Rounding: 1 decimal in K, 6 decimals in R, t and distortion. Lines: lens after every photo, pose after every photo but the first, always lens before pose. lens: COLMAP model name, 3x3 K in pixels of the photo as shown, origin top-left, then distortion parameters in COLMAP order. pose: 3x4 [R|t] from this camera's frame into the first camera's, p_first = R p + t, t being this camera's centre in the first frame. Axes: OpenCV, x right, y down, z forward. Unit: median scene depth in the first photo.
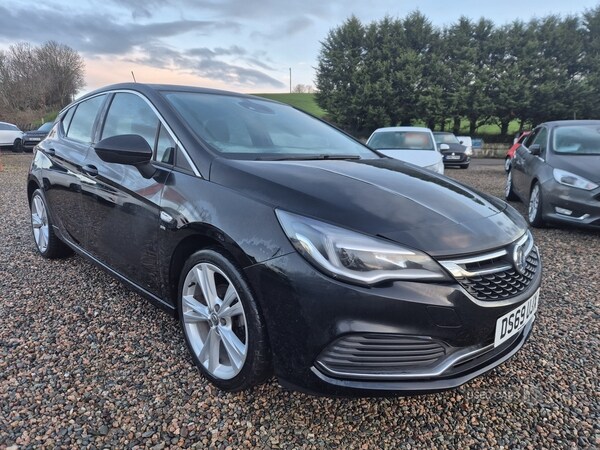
lens RADIAL K [[403.5, 0, 301.5], [0, 403.5, 229.3], [0, 0, 1]] dist [0.064298, -0.054259]
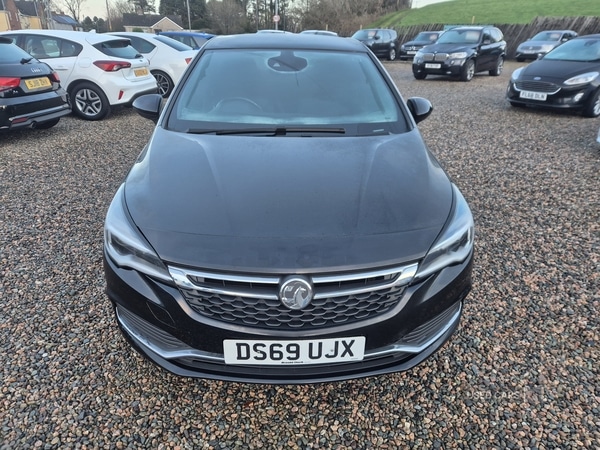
lens RADIAL K [[403.5, 0, 302.0], [0, 403.5, 223.6], [0, 0, 1]] dist [0.064298, -0.054259]
pose [[0.736263, 0.272541, -0.619385, 0.301622], [-0.137512, 0.956469, 0.257404, -0.086452], [0.662576, -0.104344, 0.741691, 0.109886]]
